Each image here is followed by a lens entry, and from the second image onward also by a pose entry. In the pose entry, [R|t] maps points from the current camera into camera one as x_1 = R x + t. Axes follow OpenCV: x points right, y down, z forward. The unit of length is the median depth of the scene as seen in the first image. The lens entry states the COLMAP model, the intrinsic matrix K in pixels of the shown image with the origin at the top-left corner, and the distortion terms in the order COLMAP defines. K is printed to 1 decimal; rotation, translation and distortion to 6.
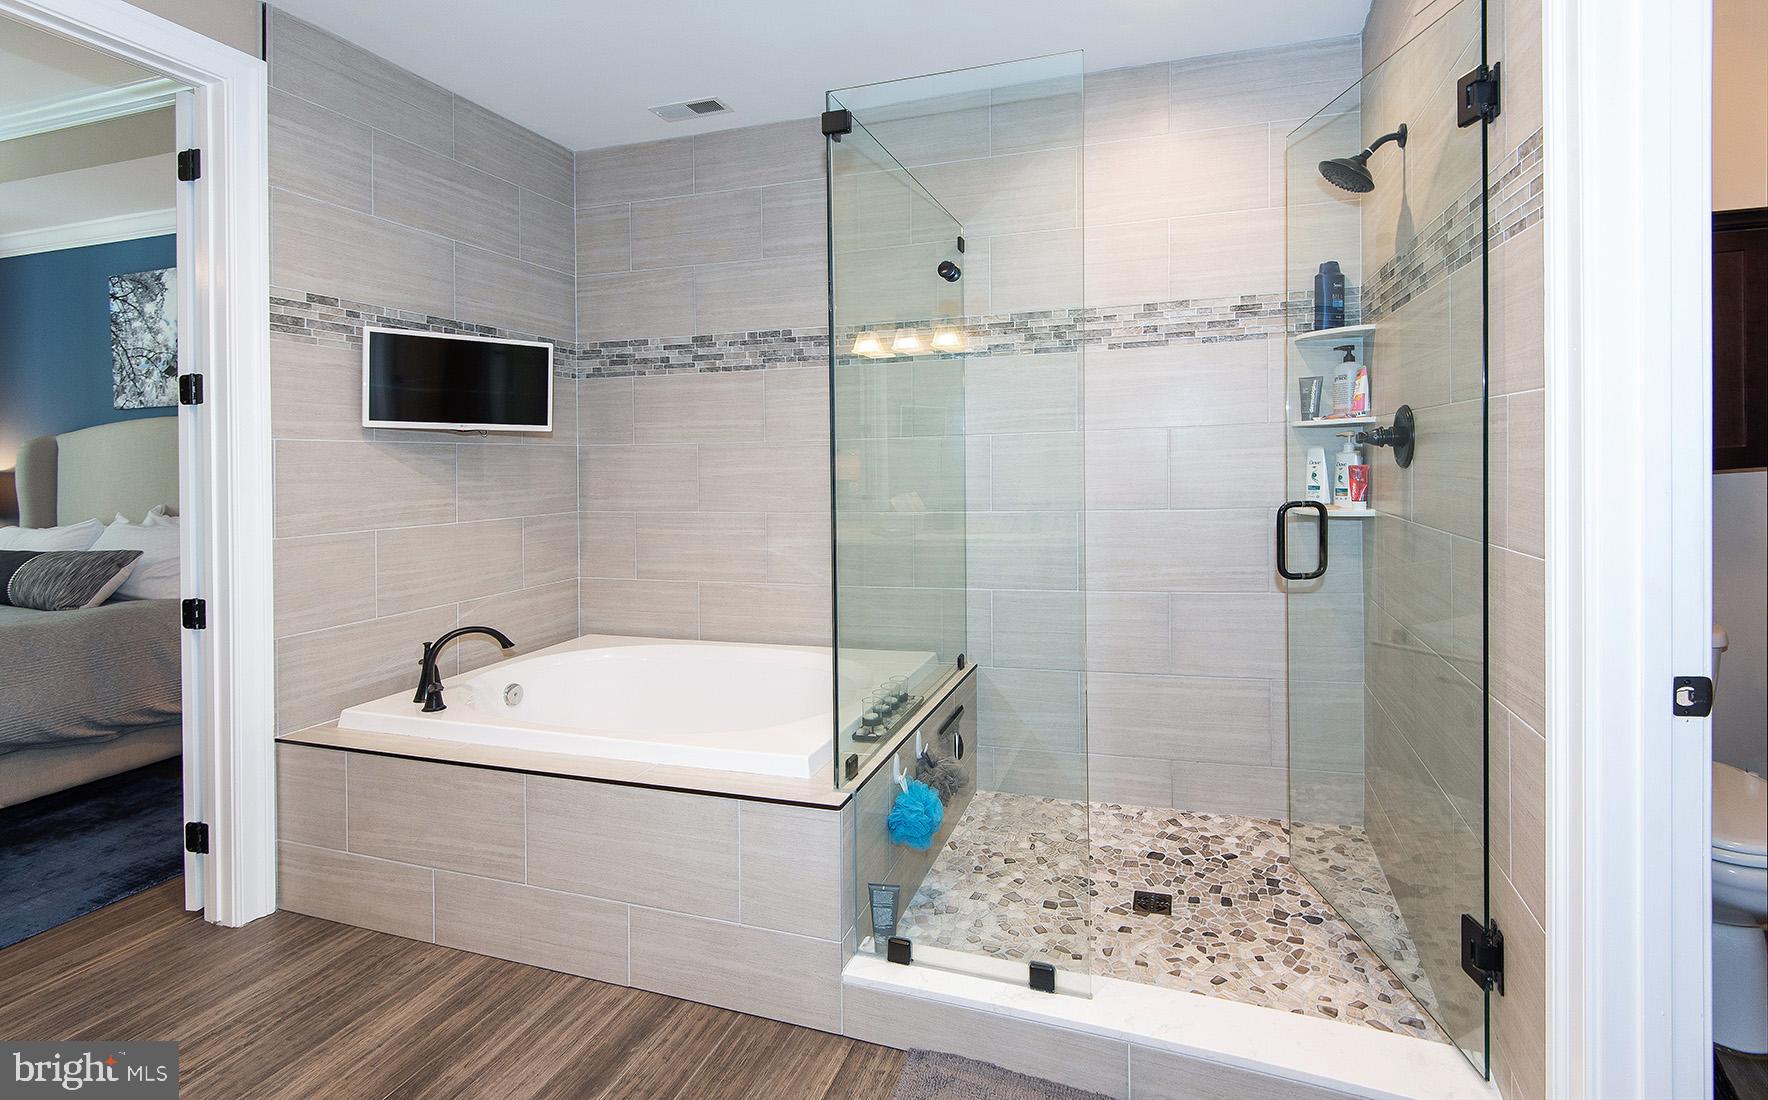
lens RADIAL K [[822.2, 0, 921.1], [0, 822.2, 485.6], [0, 0, 1]] dist [-0.021733, 0.000112]
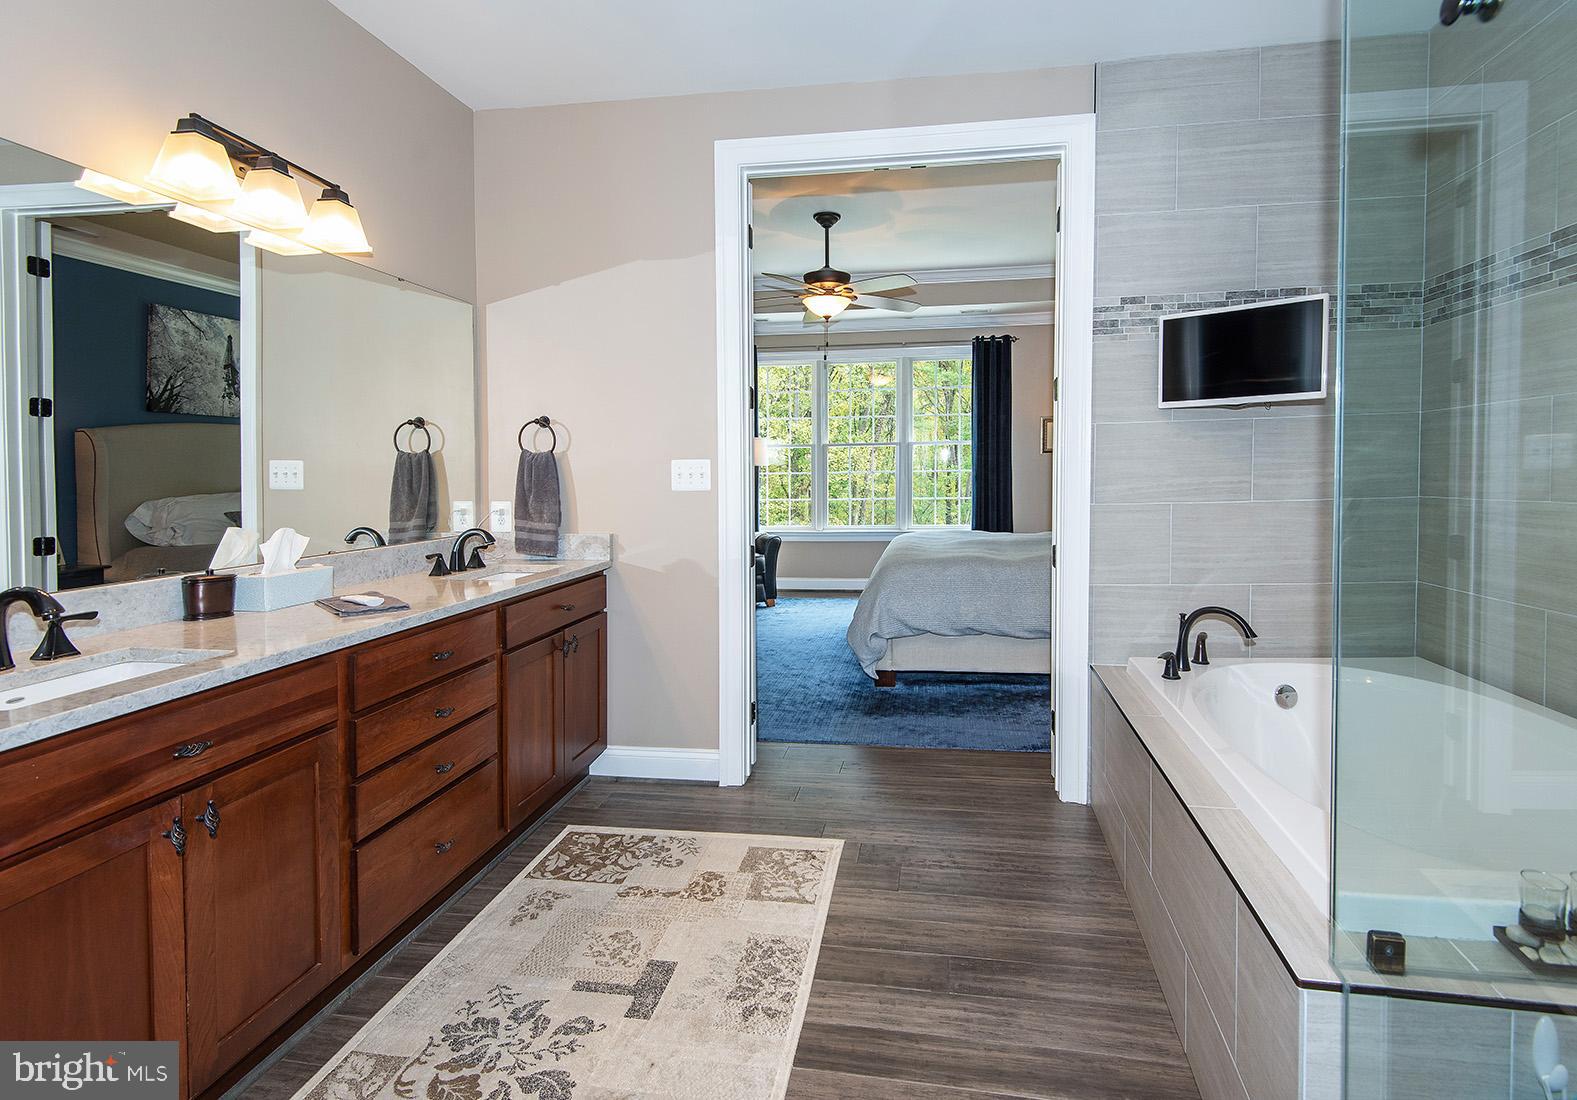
lens RADIAL K [[775.5, 0, 793.4], [0, 775.5, 487.4], [0, 0, 1]] dist [-0.003801, -0.000371]
pose [[0.089904, 0.041590, -0.995082, 0.317571], [-0.008234, 0.999125, 0.041015, -0.004329], [0.995916, 0.004506, 0.090168, 0.413091]]
